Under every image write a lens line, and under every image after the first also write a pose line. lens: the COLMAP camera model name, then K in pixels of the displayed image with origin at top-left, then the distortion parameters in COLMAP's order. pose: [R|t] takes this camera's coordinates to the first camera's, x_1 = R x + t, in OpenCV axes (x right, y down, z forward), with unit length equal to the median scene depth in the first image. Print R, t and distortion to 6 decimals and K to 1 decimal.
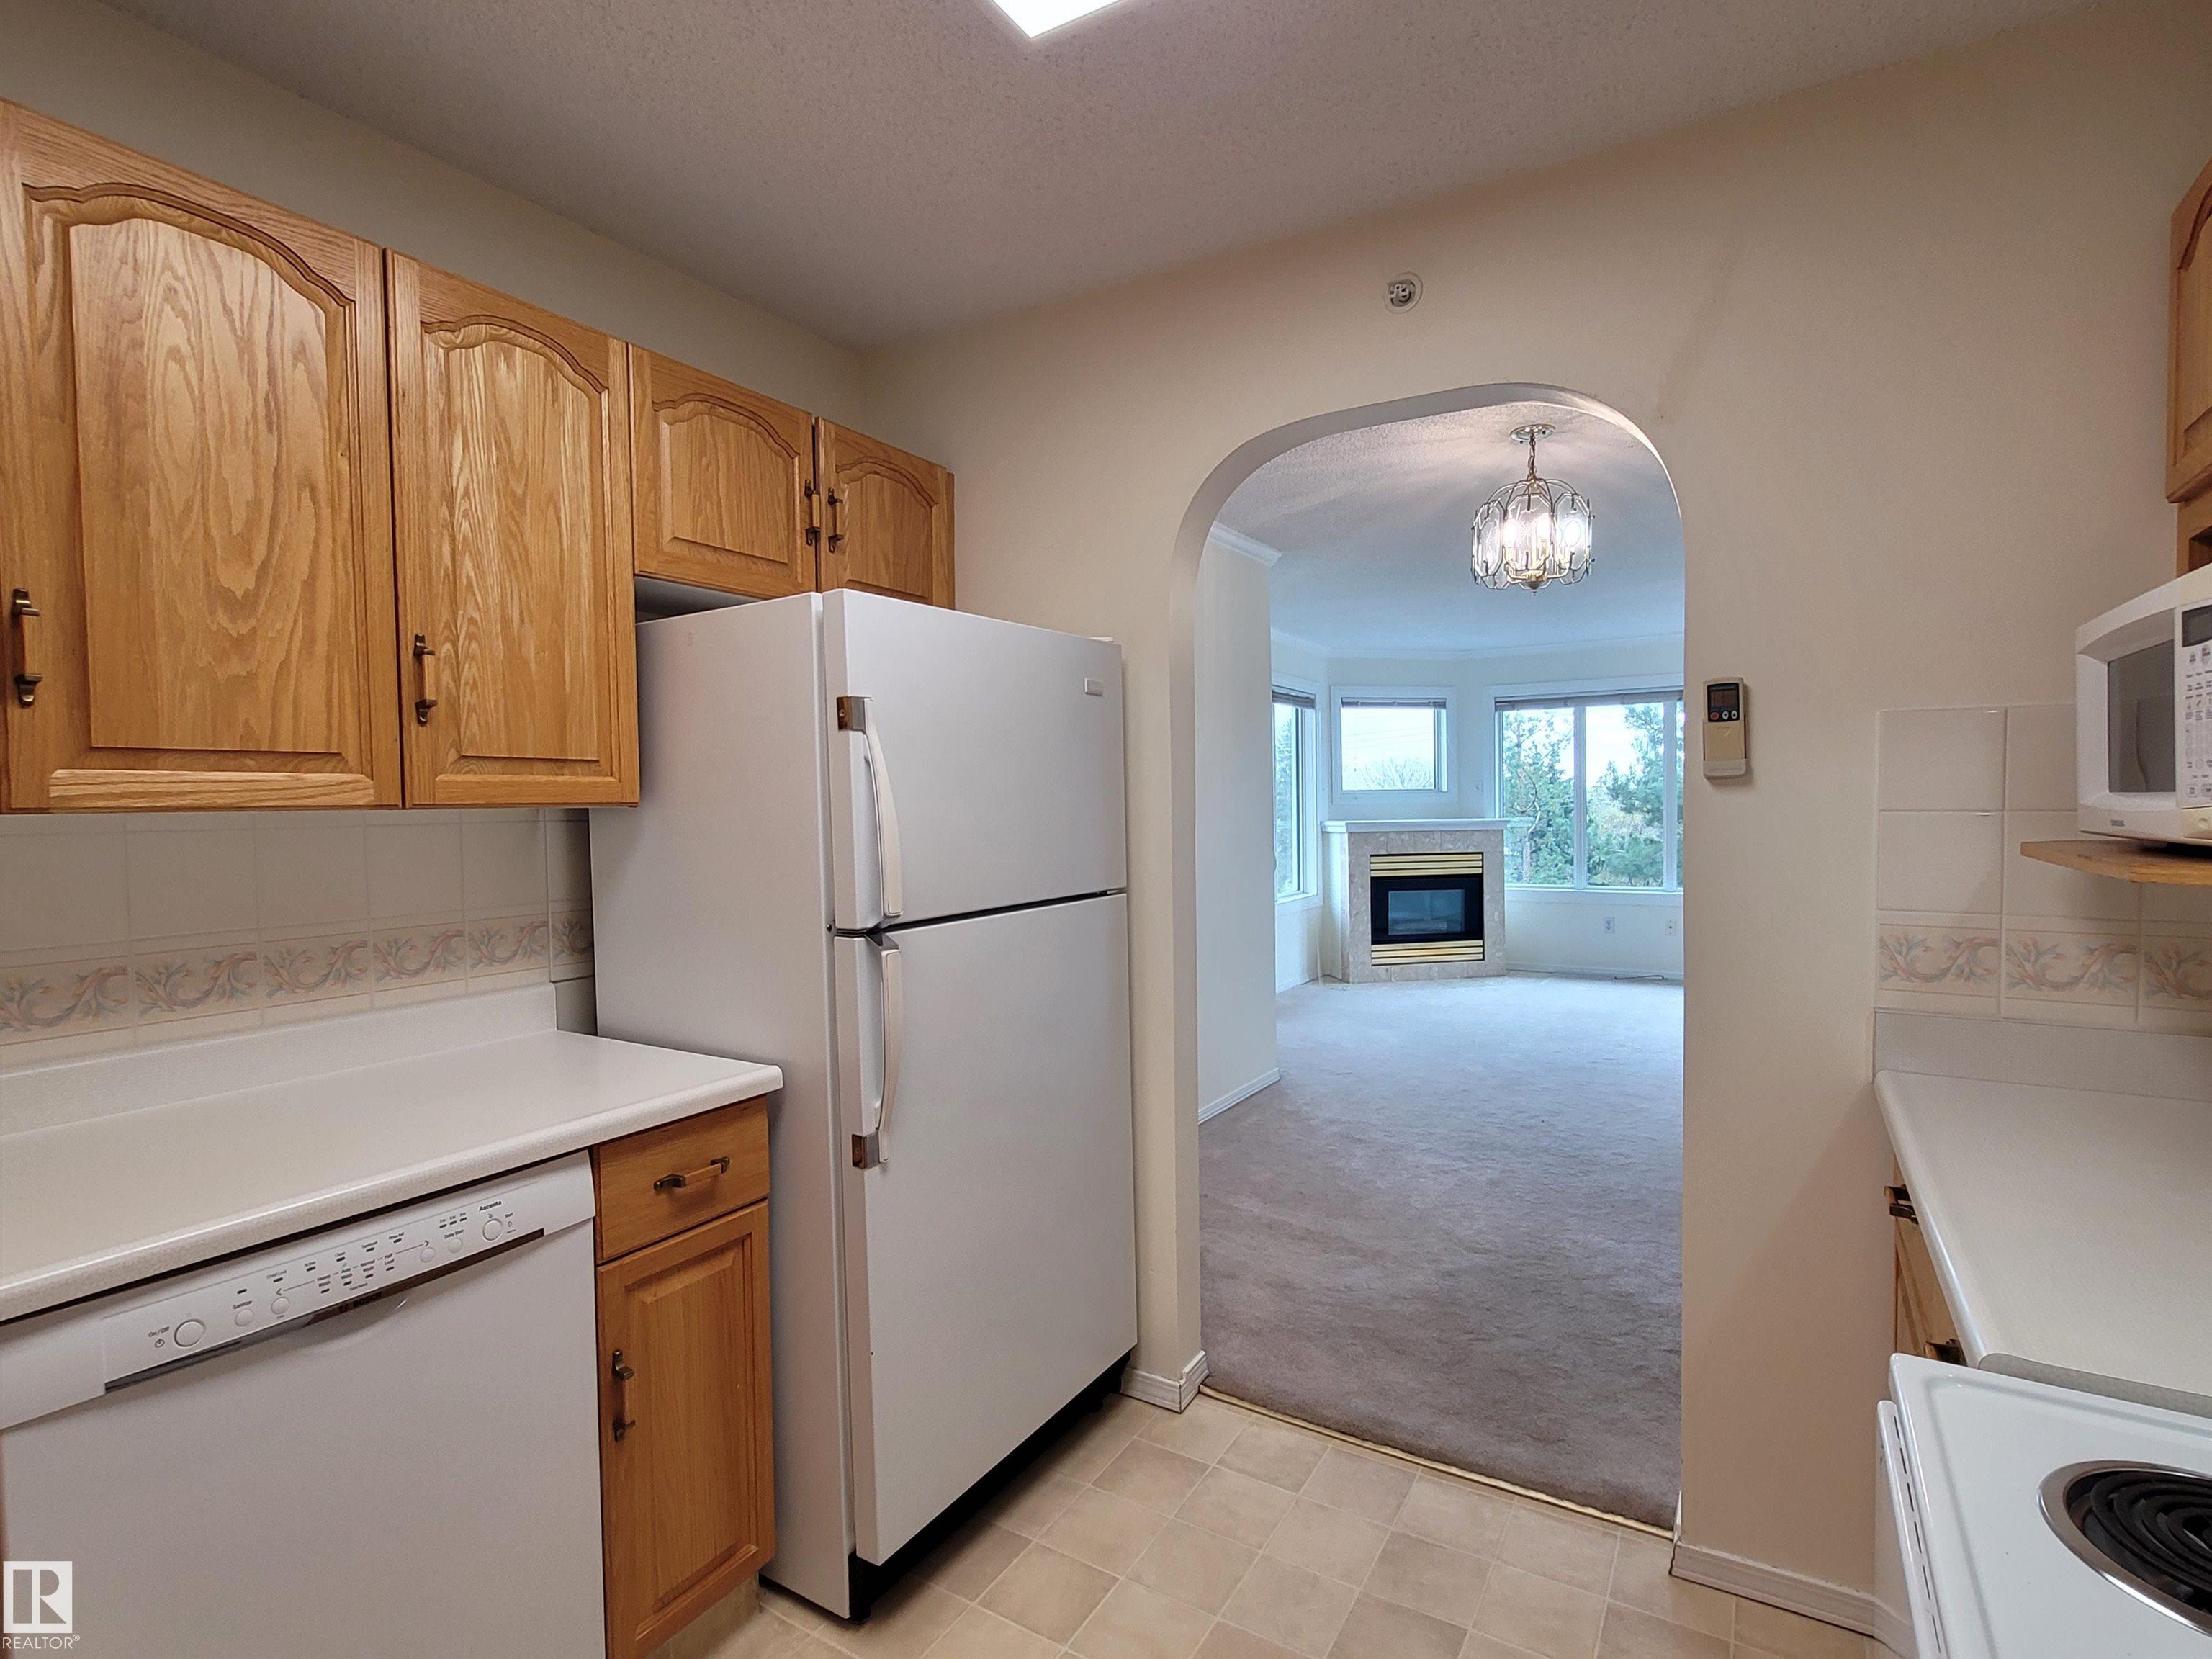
lens RADIAL K [[1099.9, 0, 1106.0], [0, 1099.9, 829.5], [0, 0, 1]] dist [-0.003109, -0.000770]
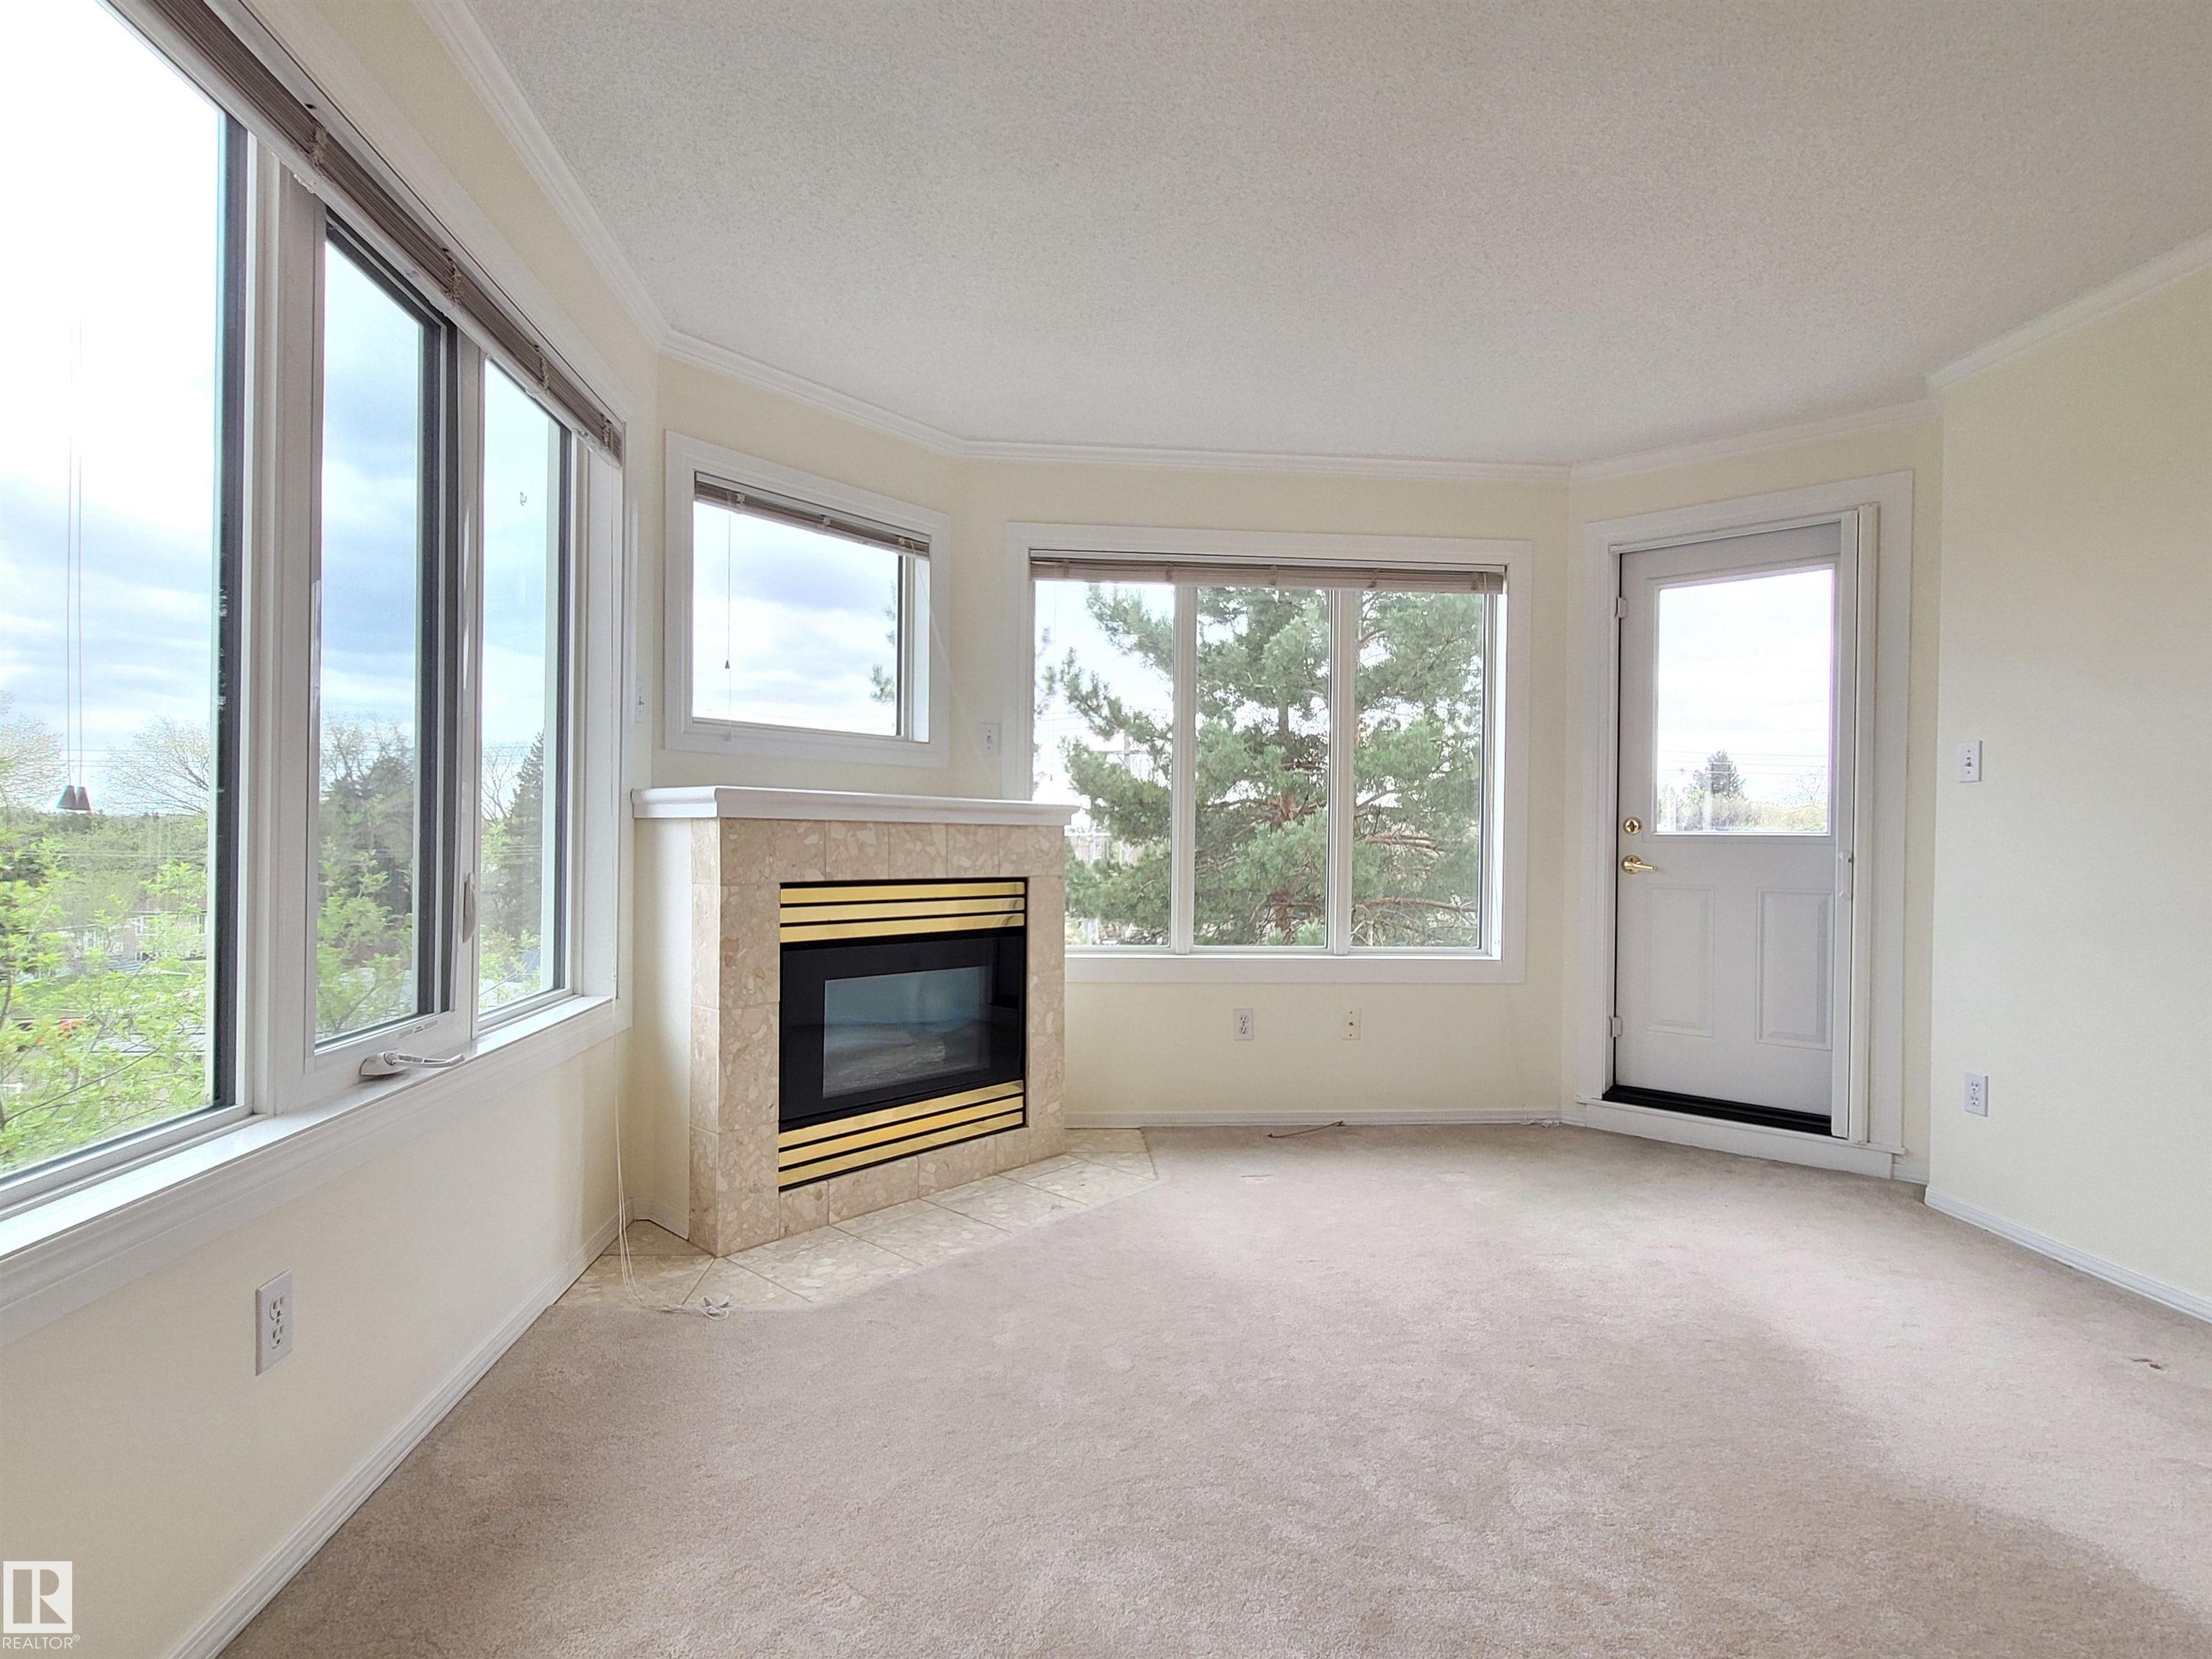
lens RADIAL K [[1099.9, 0, 1106.0], [0, 1099.9, 829.5], [0, 0, 1]] dist [-0.003109, -0.000770]
pose [[0.796555, 0.028398, 0.603899, 0.105013], [-0.003875, 0.999115, -0.041871, 0.019908], [-0.604554, 0.031013, 0.795960, 0.639592]]
